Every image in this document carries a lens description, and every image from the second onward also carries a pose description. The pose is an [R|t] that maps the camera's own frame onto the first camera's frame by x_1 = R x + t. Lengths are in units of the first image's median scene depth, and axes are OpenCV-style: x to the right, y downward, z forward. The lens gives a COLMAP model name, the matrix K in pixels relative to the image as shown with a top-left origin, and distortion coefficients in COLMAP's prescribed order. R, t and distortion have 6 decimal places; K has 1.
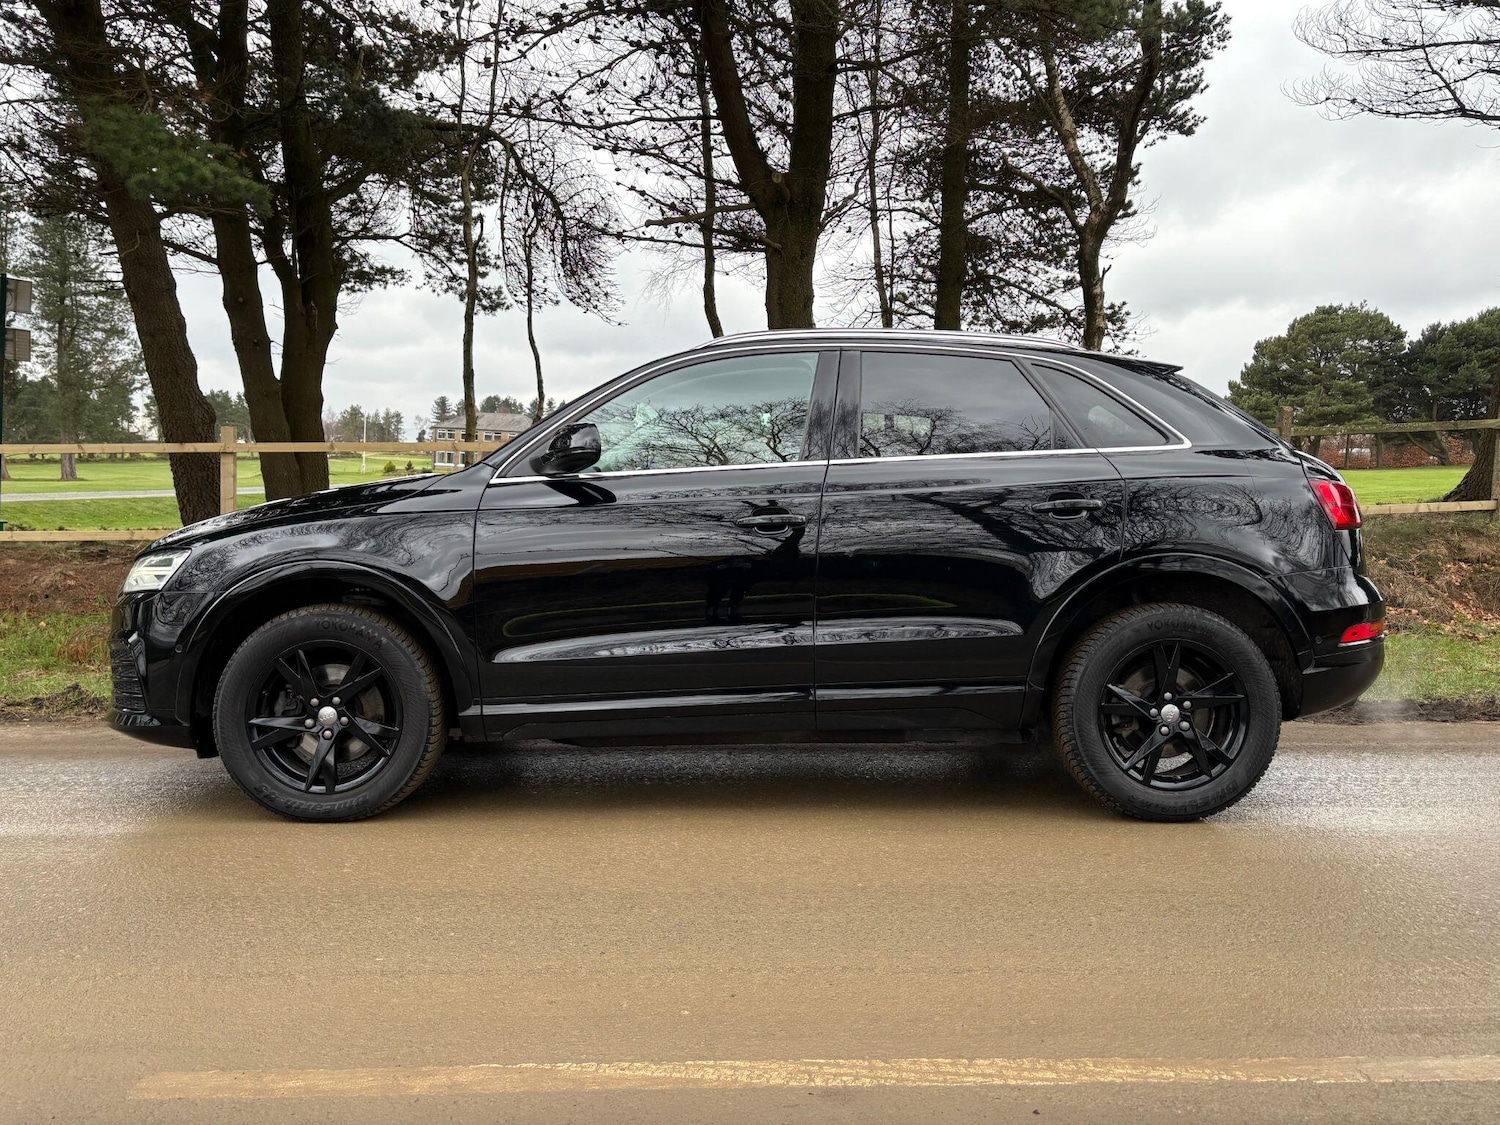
lens RADIAL K [[1129.8, 0, 756.7], [0, 1129.8, 566.9], [0, 0, 1]] dist [0.053121, -0.048412]
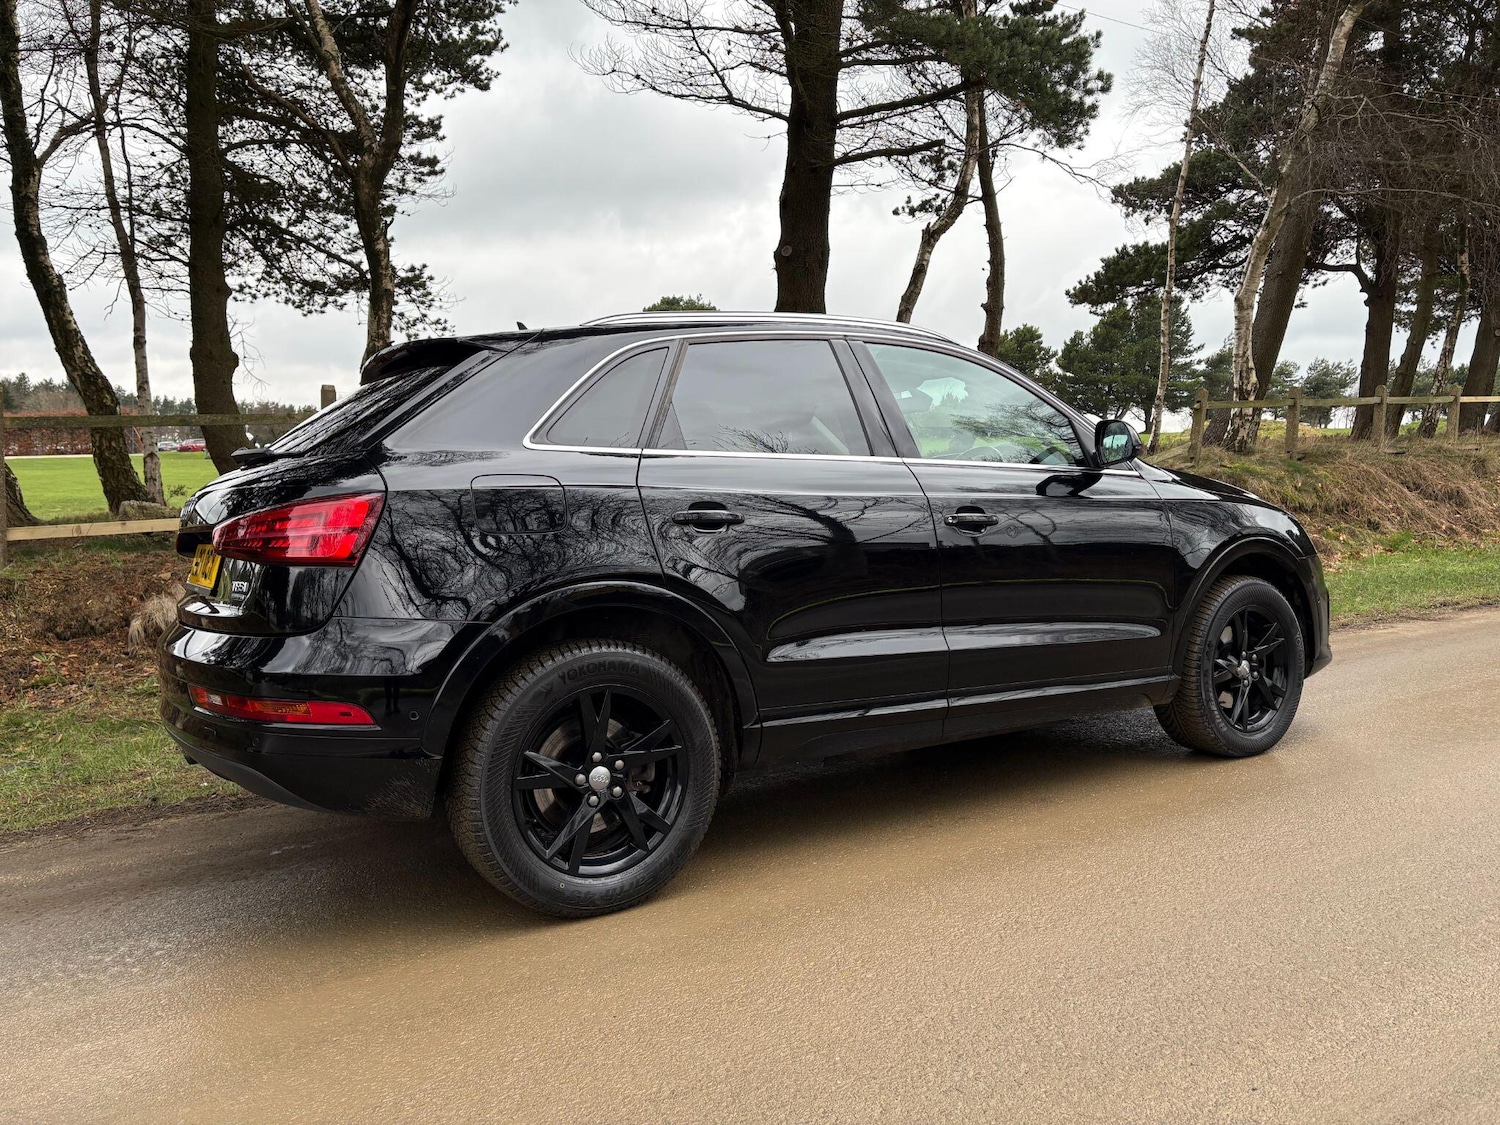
lens RADIAL K [[1129.8, 0, 758.2], [0, 1129.8, 559.0], [0, 0, 1]] dist [0.053121, -0.048412]
pose [[0.865398, -0.058961, 0.497605, 0.088758], [0.052581, 0.998256, 0.026838, -0.010654], [-0.498319, 0.002939, 0.866989, 0.088380]]
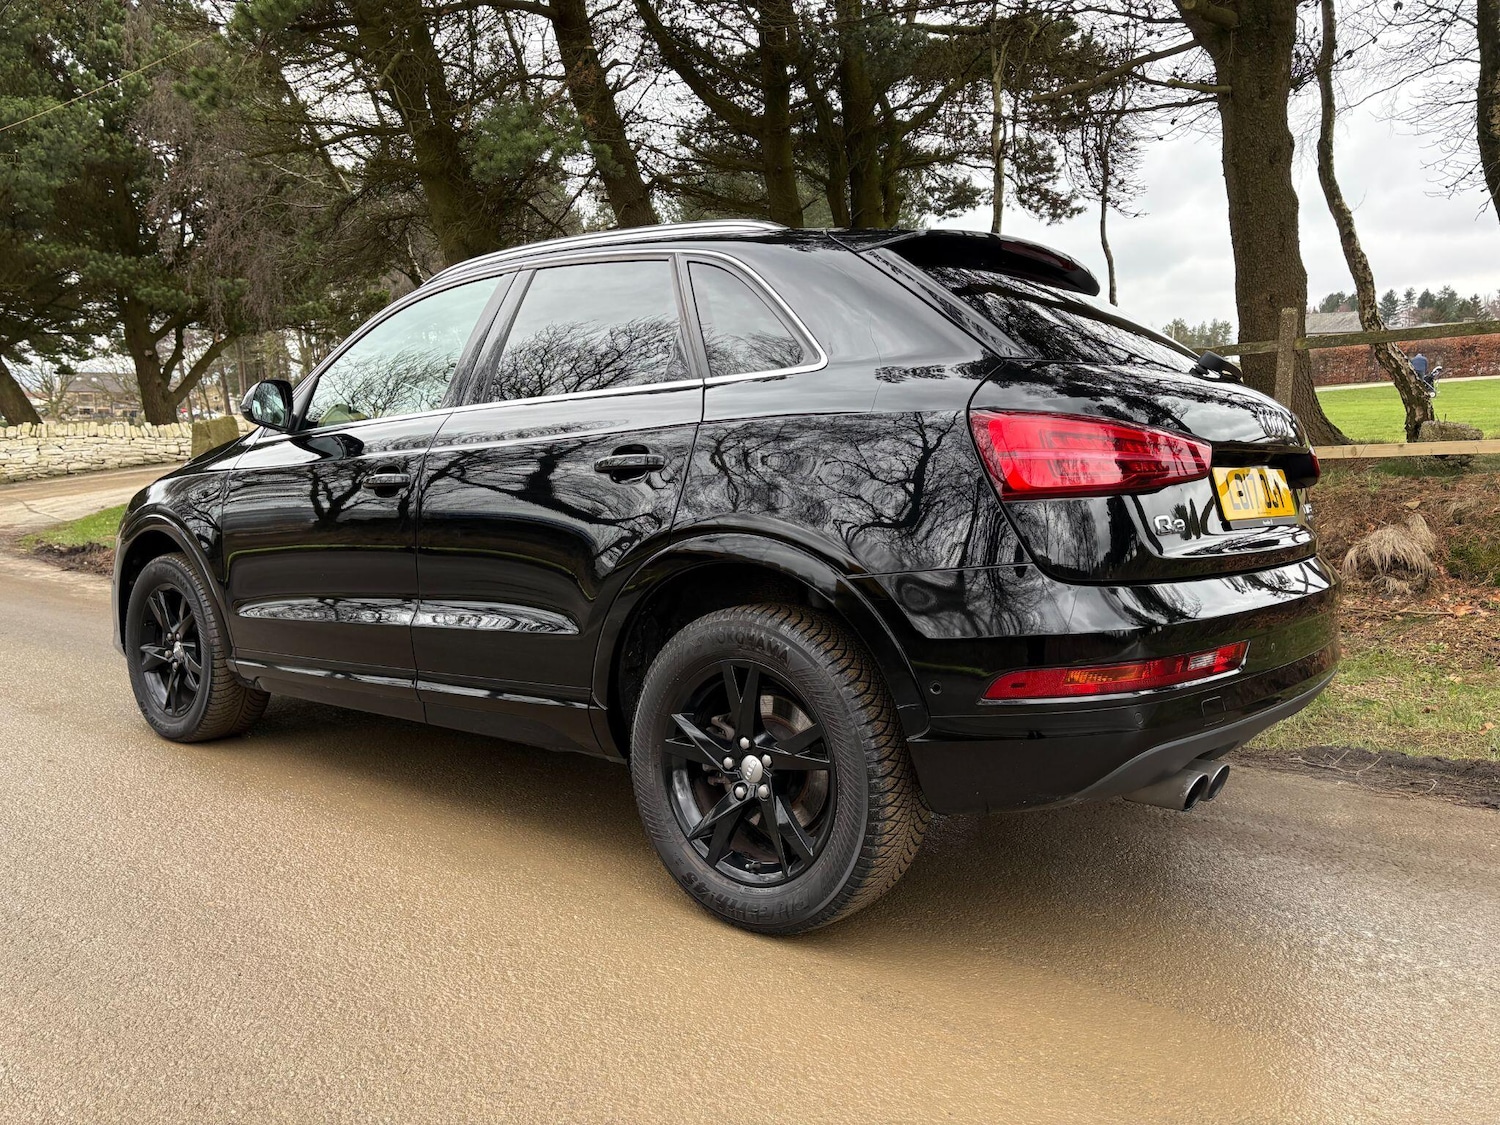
lens RADIAL K [[1129.8, 0, 745.9], [0, 1129.8, 564.8], [0, 0, 1]] dist [0.053121, -0.048412]
pose [[0.759968, 0.051524, -0.647916, 0.217652], [-0.005732, 0.997345, 0.072589, -0.011258], [0.649936, -0.051451, 0.758246, 0.136257]]
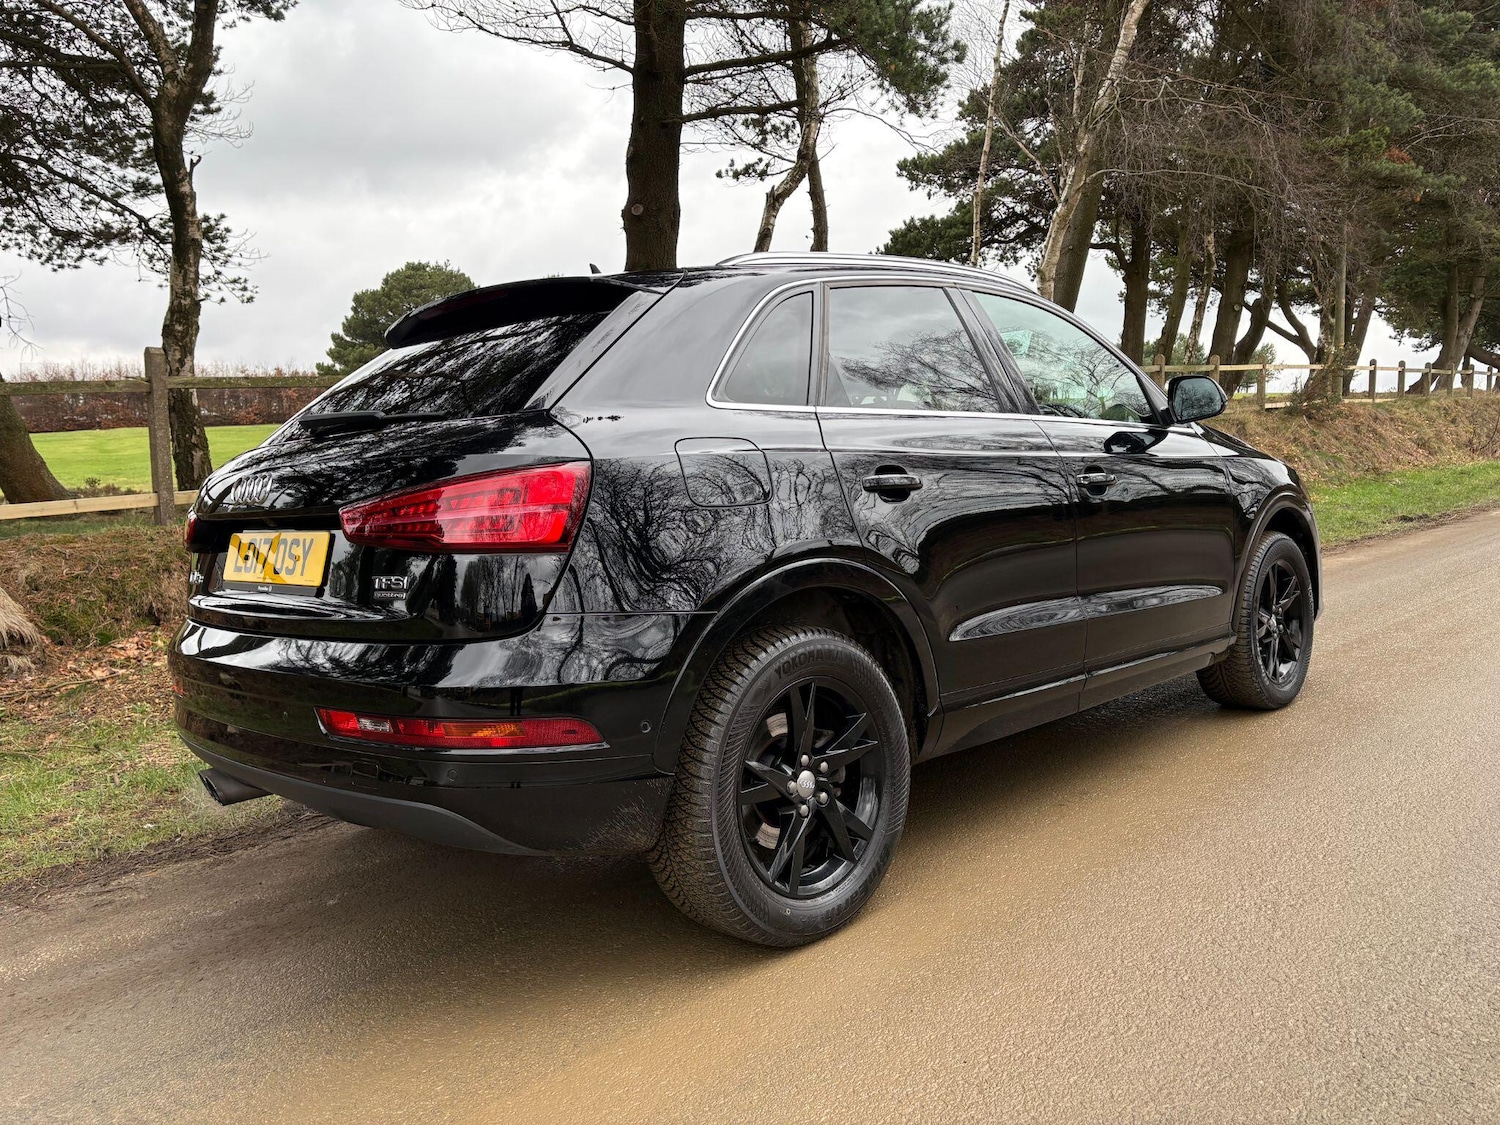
lens RADIAL K [[1129.8, 0, 757.5], [0, 1129.8, 557.9], [0, 0, 1]] dist [0.053121, -0.048412]
pose [[0.735111, -0.101720, 0.670272, 0.038121], [0.079465, 0.994793, 0.063817, -0.014997], [-0.673274, 0.006351, 0.739366, 0.157888]]
